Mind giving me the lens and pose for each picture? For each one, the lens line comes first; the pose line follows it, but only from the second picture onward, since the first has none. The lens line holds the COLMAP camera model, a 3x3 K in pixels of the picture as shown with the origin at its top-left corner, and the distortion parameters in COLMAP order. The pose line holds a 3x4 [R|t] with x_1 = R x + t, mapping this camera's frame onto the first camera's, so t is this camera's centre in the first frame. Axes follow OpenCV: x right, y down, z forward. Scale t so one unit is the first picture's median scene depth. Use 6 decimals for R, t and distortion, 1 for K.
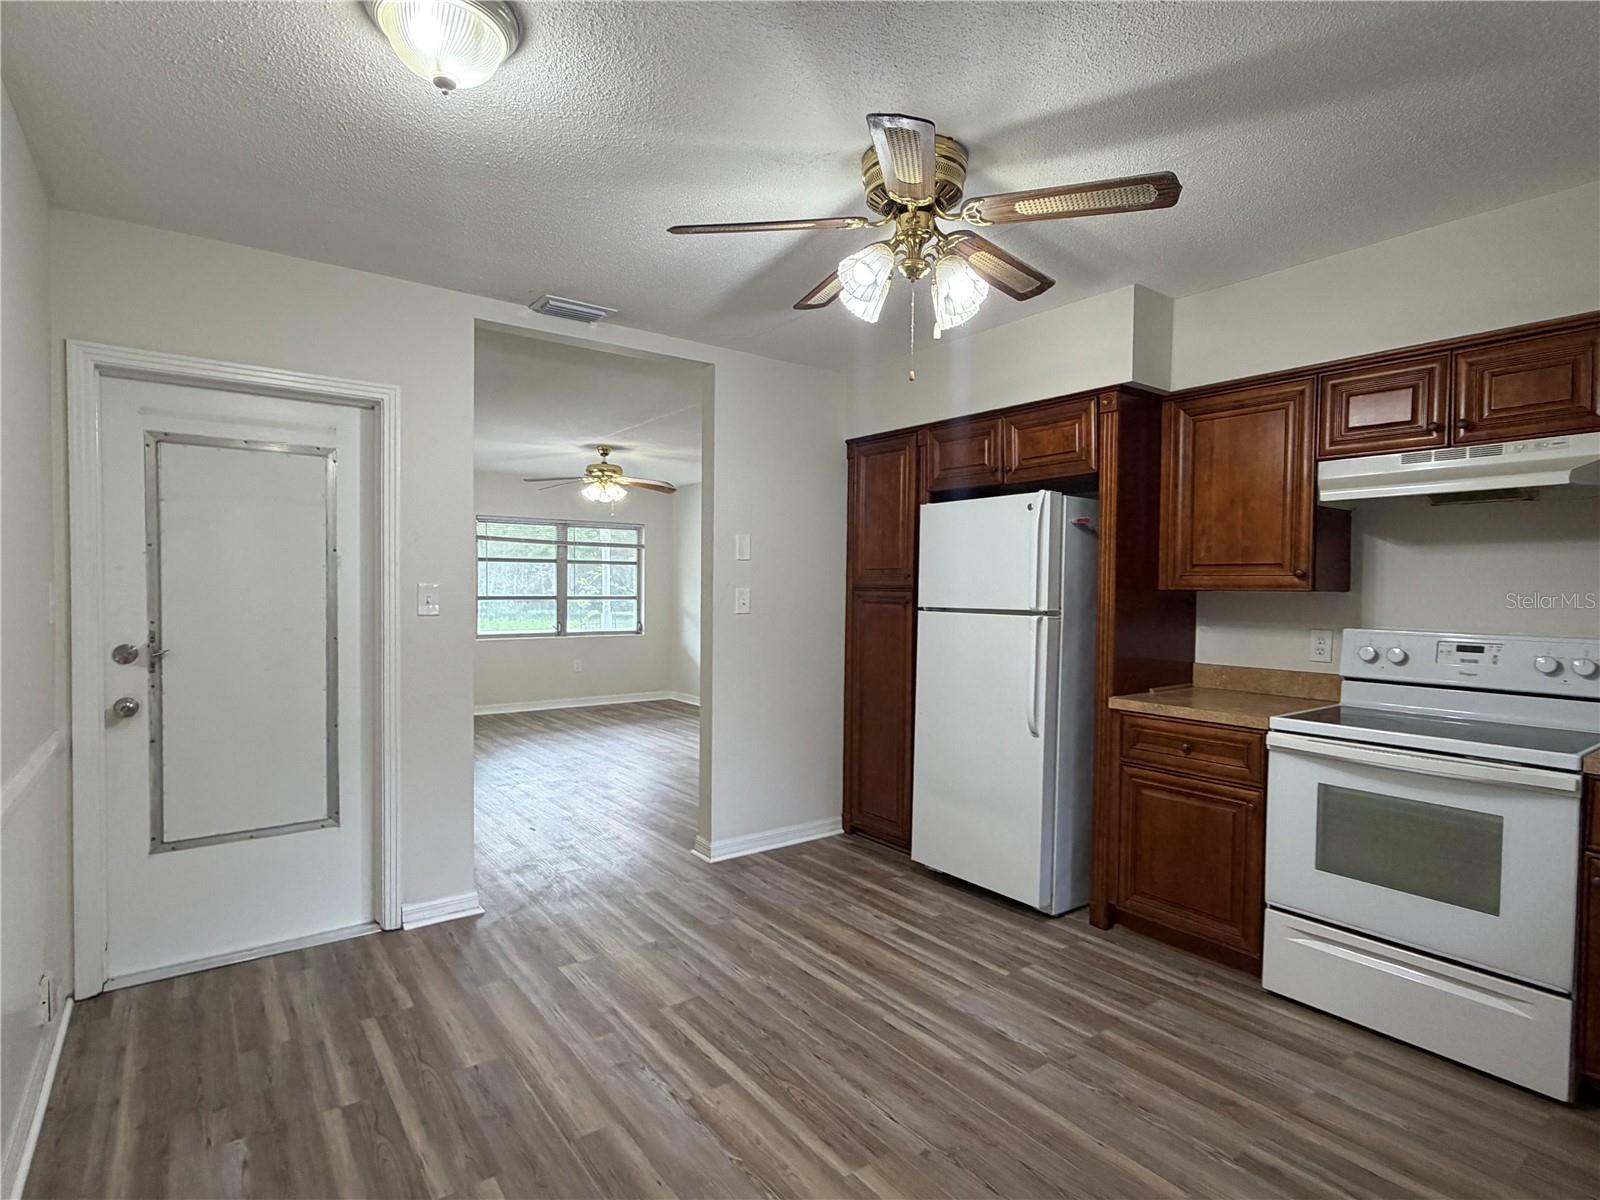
lens RADIAL K [[833.8, 0, 816.2], [0, 833.8, 605.8], [0, 0, 1]] dist [-0.000331, -0.001691]
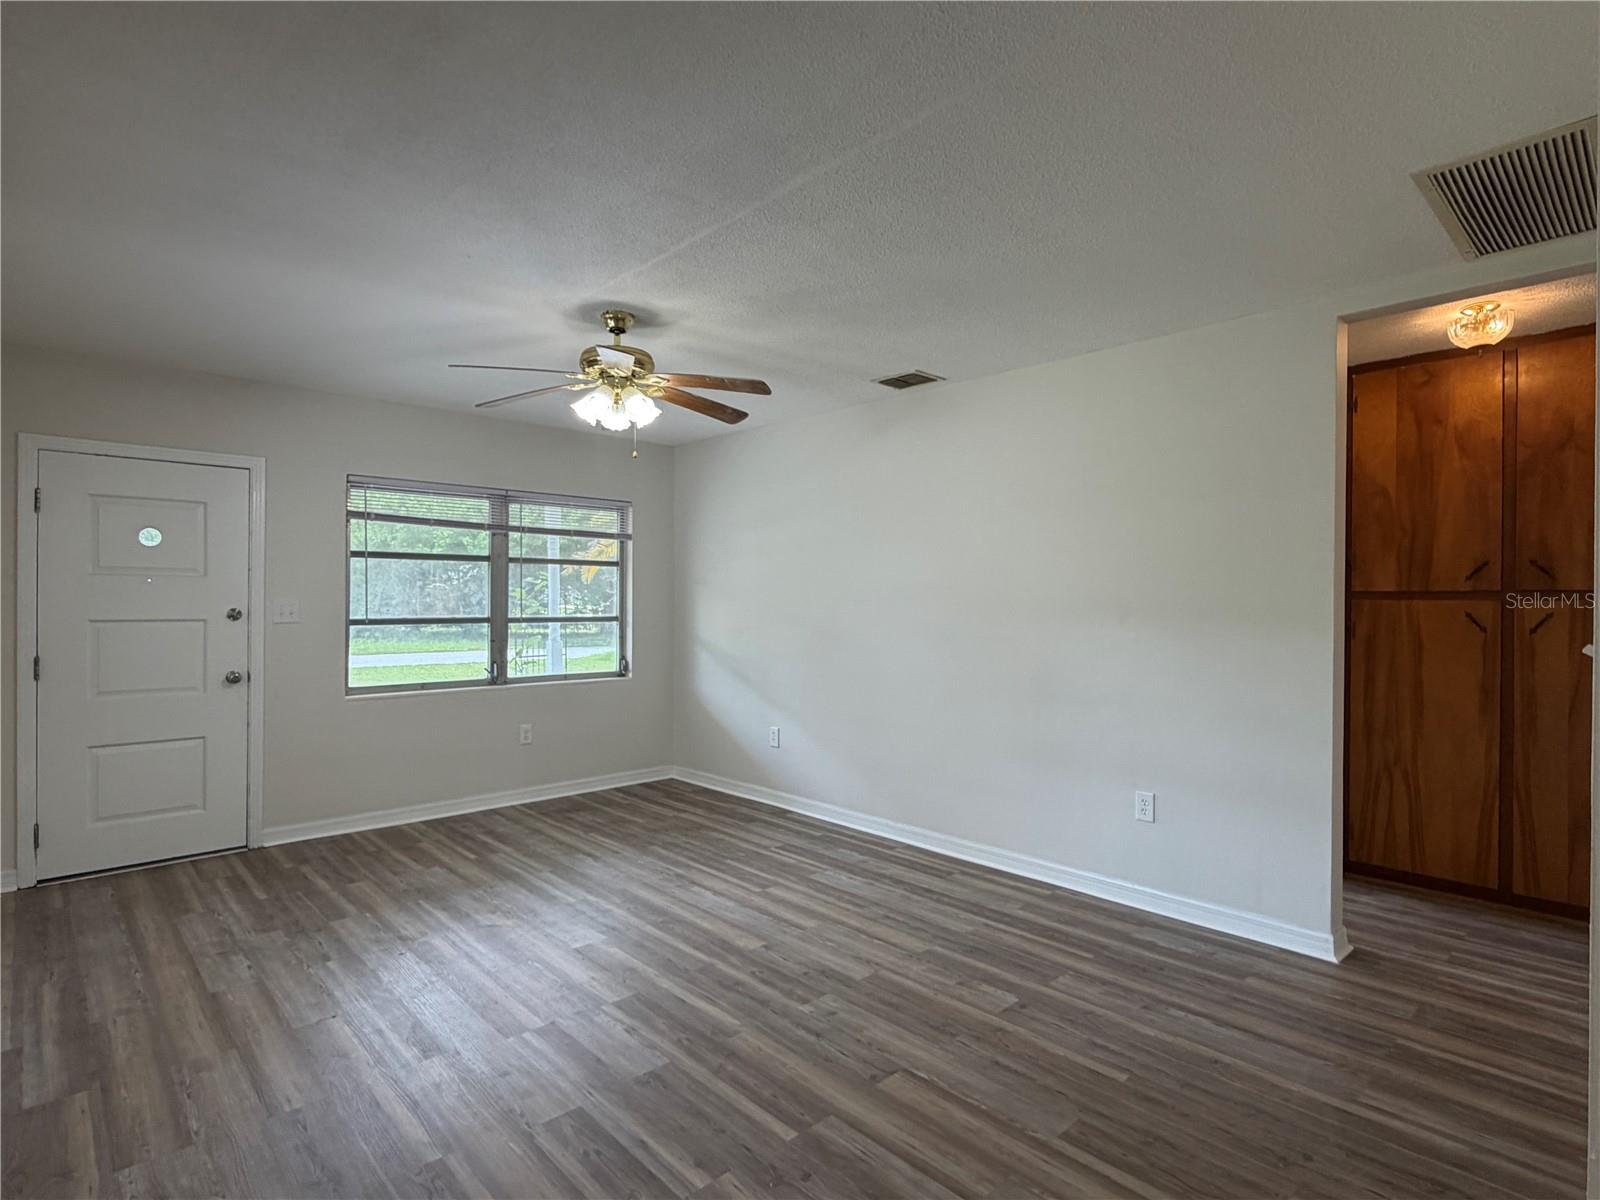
lens RADIAL K [[833.8, 0, 814.0], [0, 833.8, 604.7], [0, 0, 1]] dist [-0.000331, -0.001691]
pose [[0.994016, -0.004155, 0.109159, -0.151102], [0.005943, 0.999853, -0.016059, -0.010065], [-0.109076, 0.016611, 0.993895, 0.394452]]
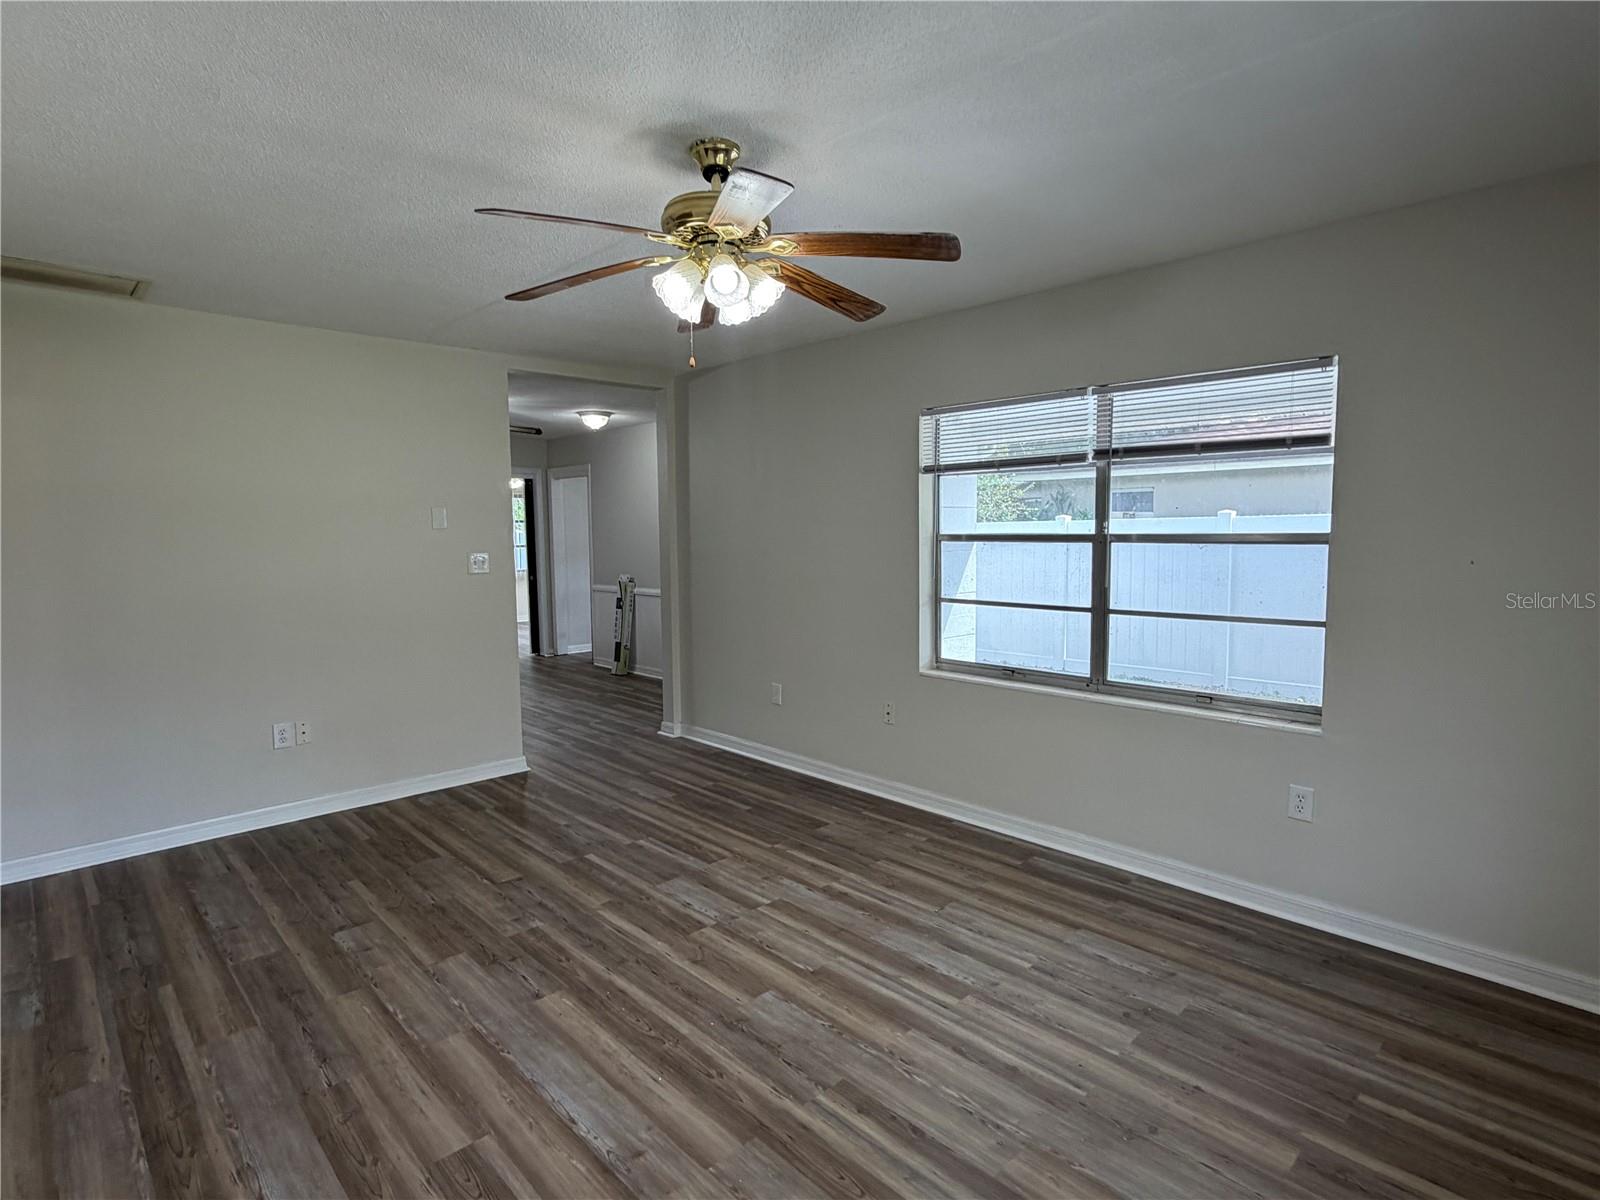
lens RADIAL K [[833.8, 0, 802.2], [0, 833.8, 600.8], [0, 0, 1]] dist [-0.000331, -0.001691]
pose [[-0.993975, 0.009614, -0.109184, -0.195477], [-0.002366, 0.994031, 0.109071, -0.039623], [0.109581, 0.108672, -0.988019, 1.049917]]
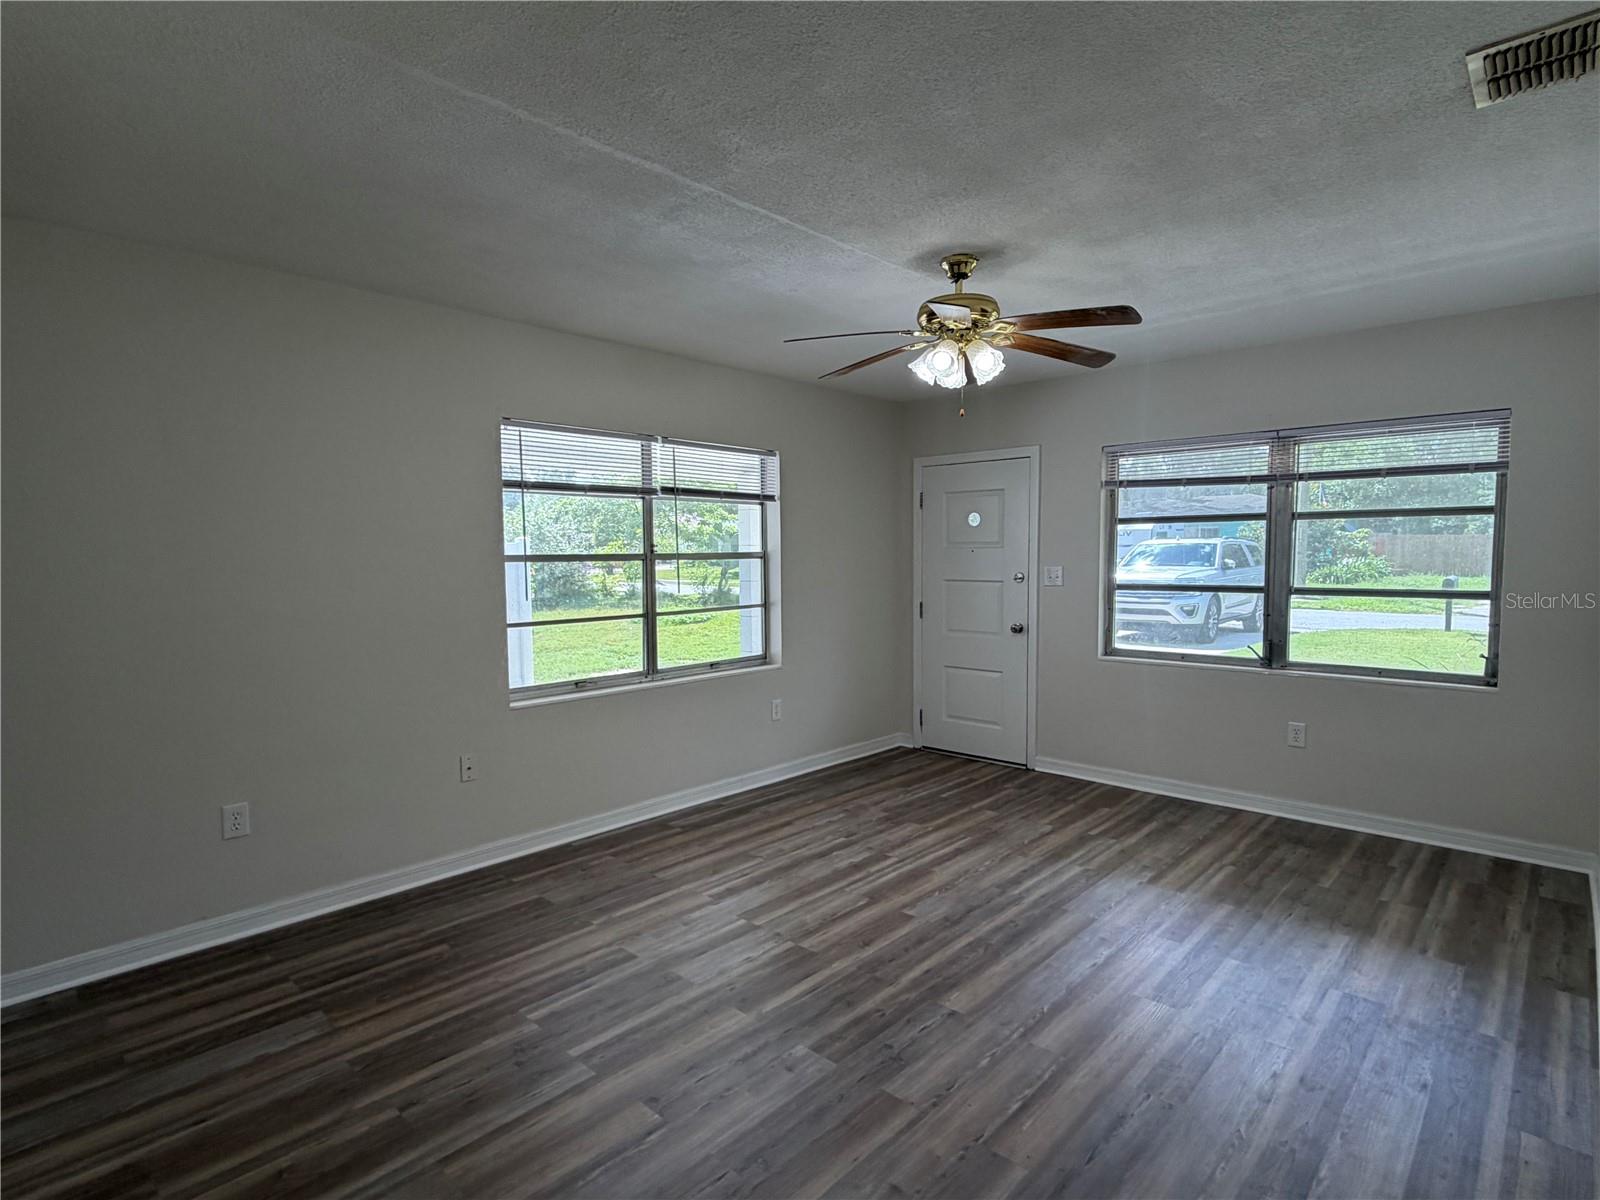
lens RADIAL K [[833.8, 0, 792.9], [0, 833.8, 612.2], [0, 0, 1]] dist [-0.000331, -0.001691]
pose [[0.160253, 0.063244, -0.985048, 0.137402], [-0.011888, 0.997997, 0.062141, -0.024697], [0.987004, 0.001752, 0.160684, 0.658469]]
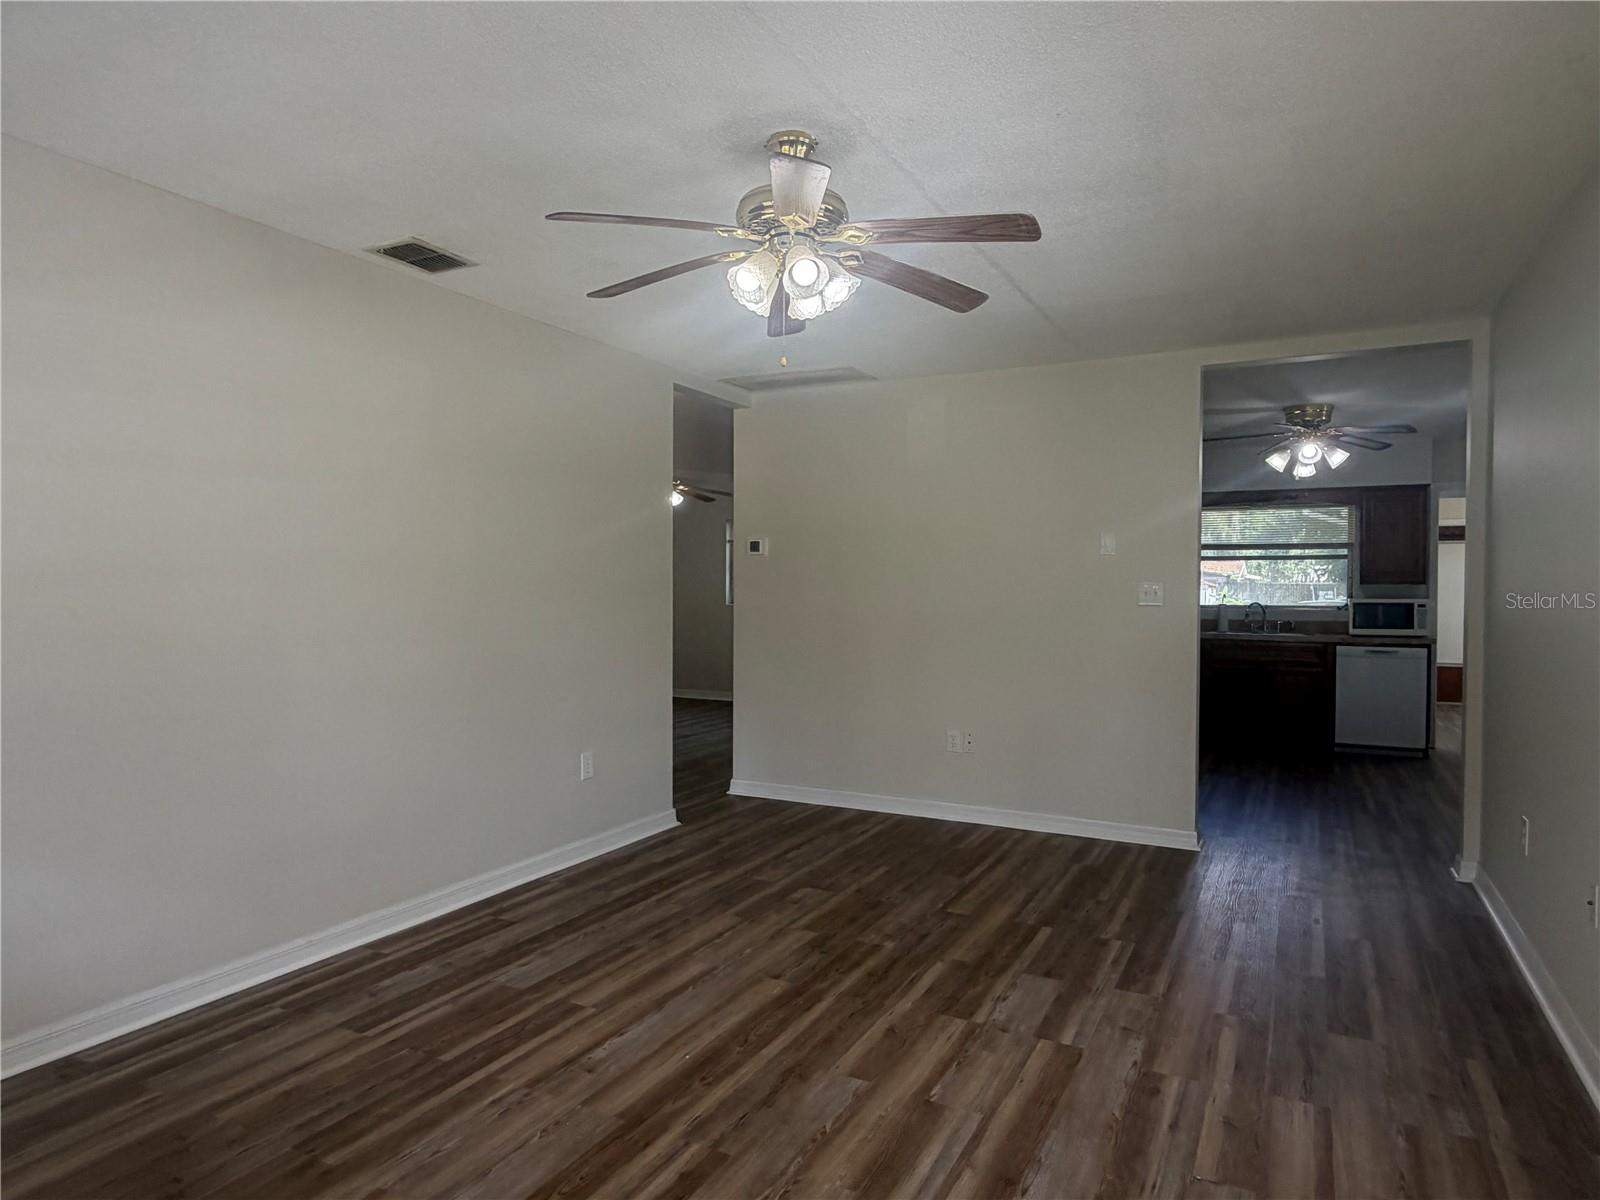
lens RADIAL K [[973.5, 0, 788.1], [0, 973.5, 637.6], [0, 0, 1]] dist [0.002295, -0.004810]
pose [[-0.417507, -0.060104, 0.906684, -0.462017], [0.011896, 0.997363, 0.071593, -0.021541], [-0.908596, 0.040677, -0.415691, 0.905500]]
